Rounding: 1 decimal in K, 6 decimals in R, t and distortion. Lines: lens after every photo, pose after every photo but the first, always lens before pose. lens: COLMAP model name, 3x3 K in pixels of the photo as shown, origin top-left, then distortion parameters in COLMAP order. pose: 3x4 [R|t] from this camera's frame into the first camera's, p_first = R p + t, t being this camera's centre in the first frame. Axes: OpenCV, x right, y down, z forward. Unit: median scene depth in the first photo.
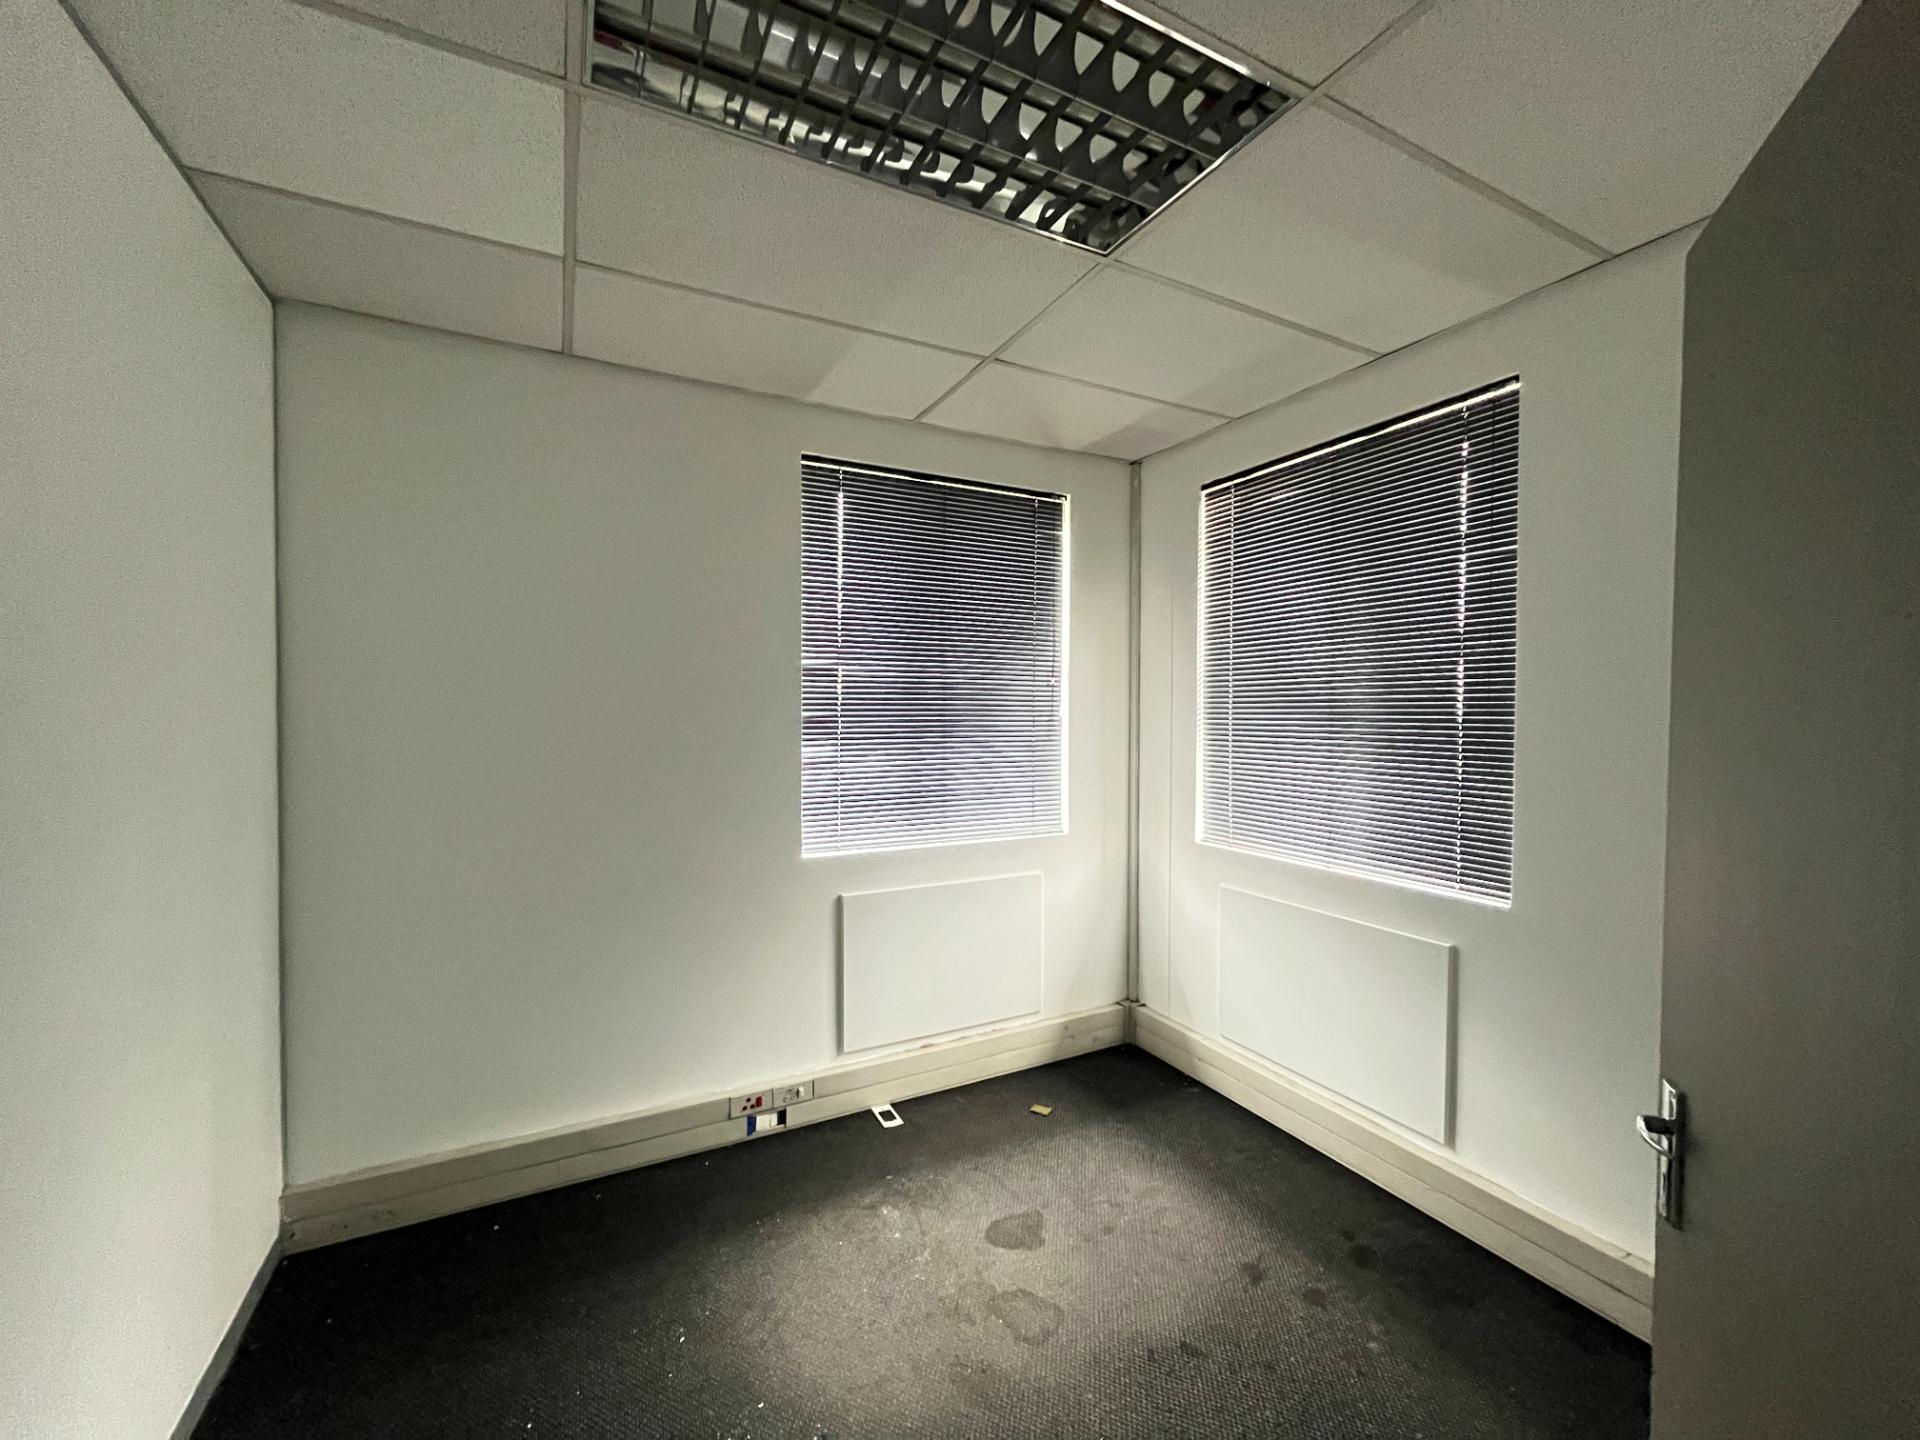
lens RADIAL K [[770.3, 0, 963.4], [0, 770.3, 727.3], [0, 0, 1]] dist [-0.009763, 0.001061]
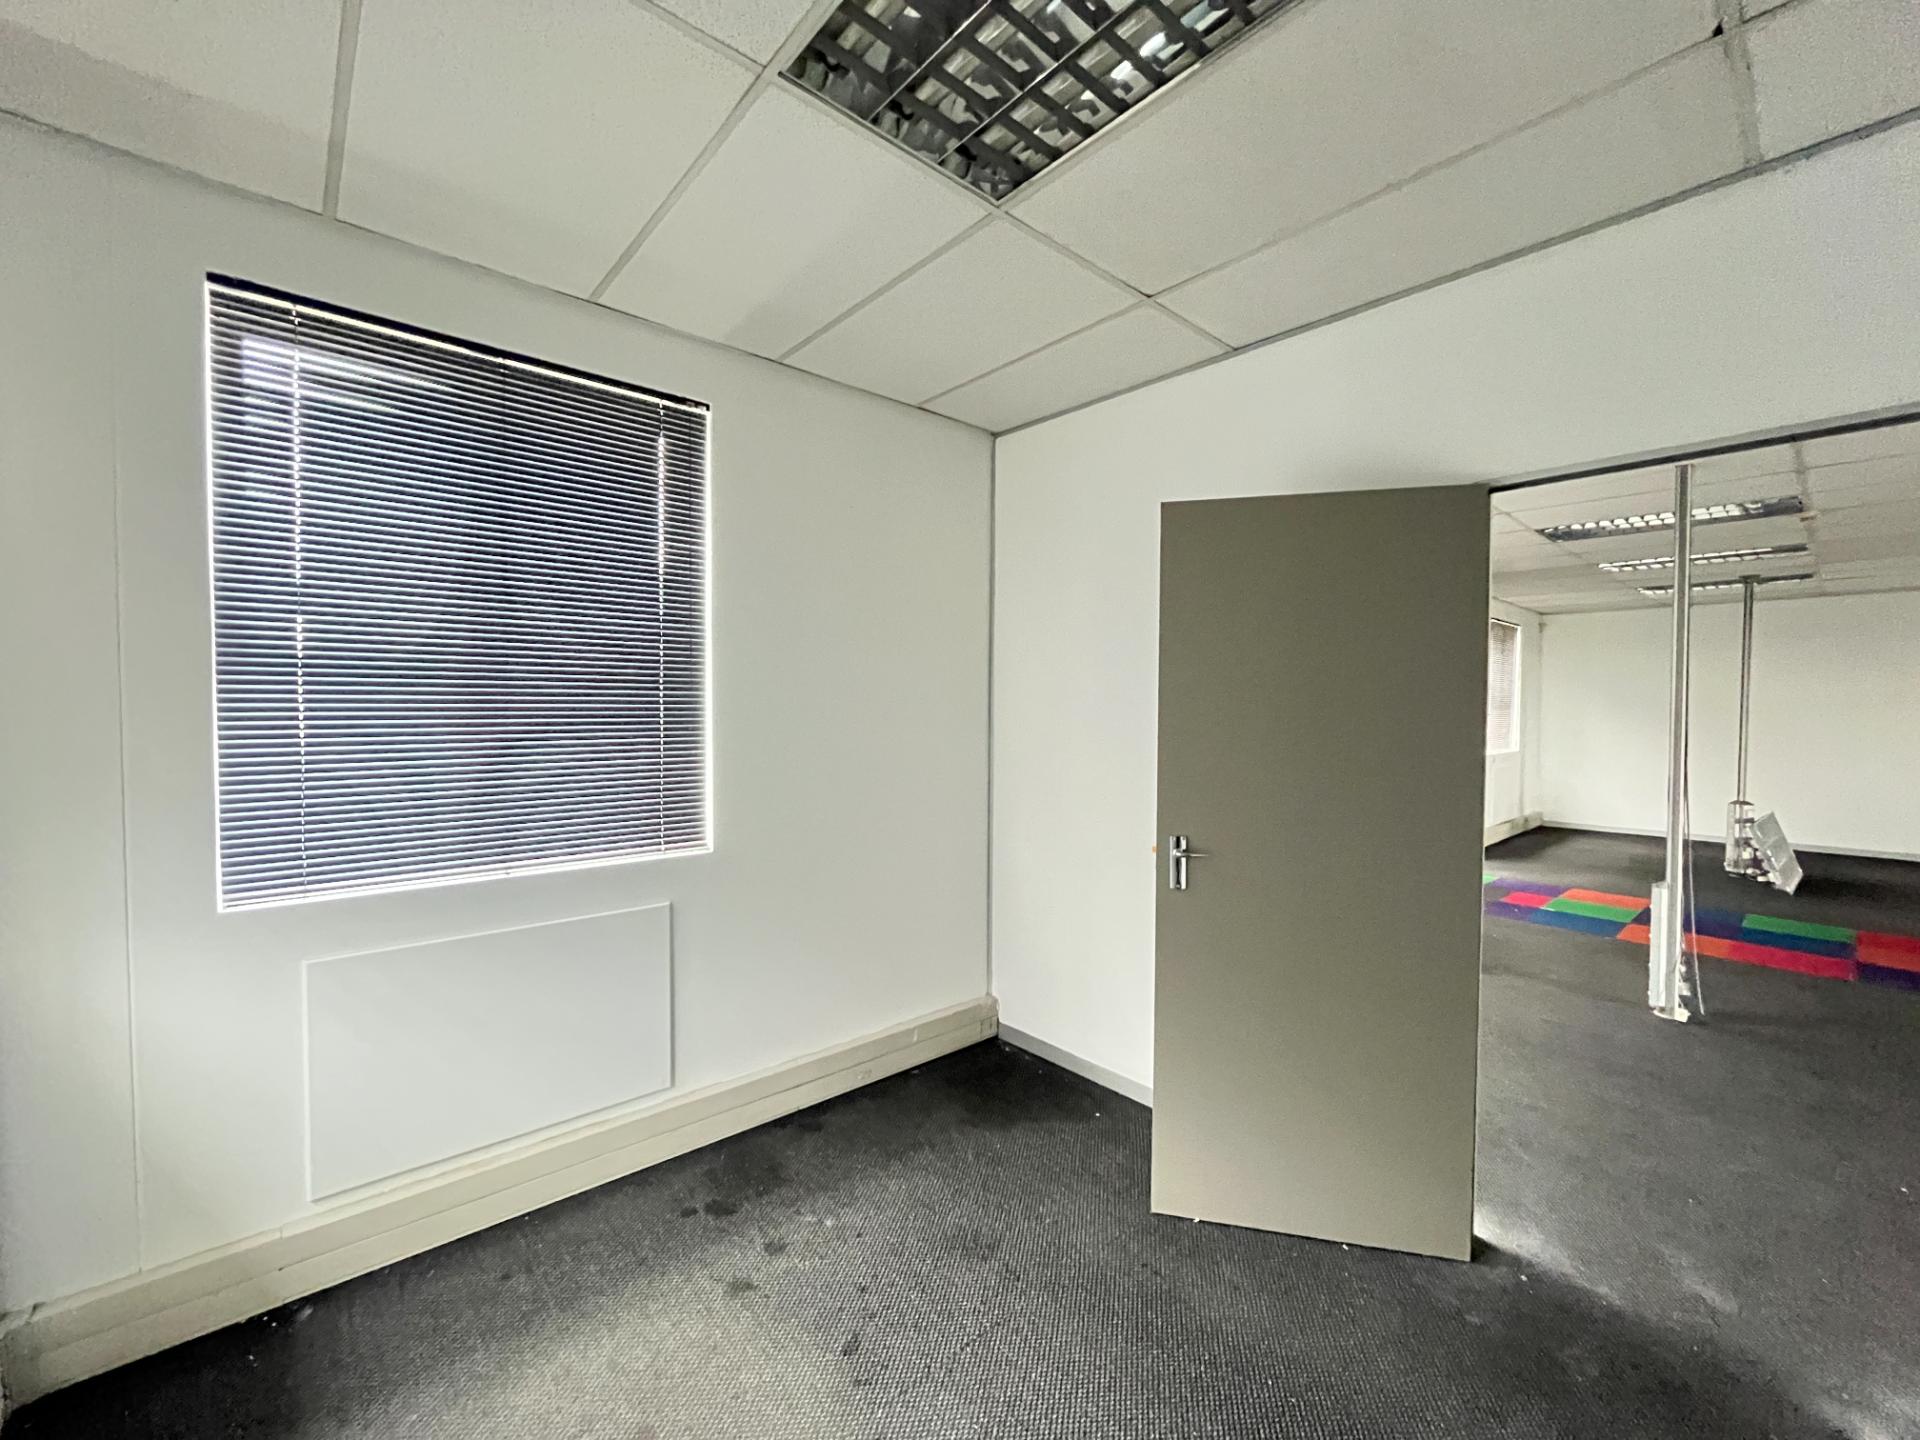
lens RADIAL K [[770.3, 0, 967.1], [0, 770.3, 719.0], [0, 0, 1]] dist [-0.009763, 0.001061]
pose [[-0.243436, -0.034506, 0.969303, -0.453488], [0.005883, 0.999296, 0.037051, -0.011623], [-0.969899, 0.014722, -0.243062, 0.752159]]
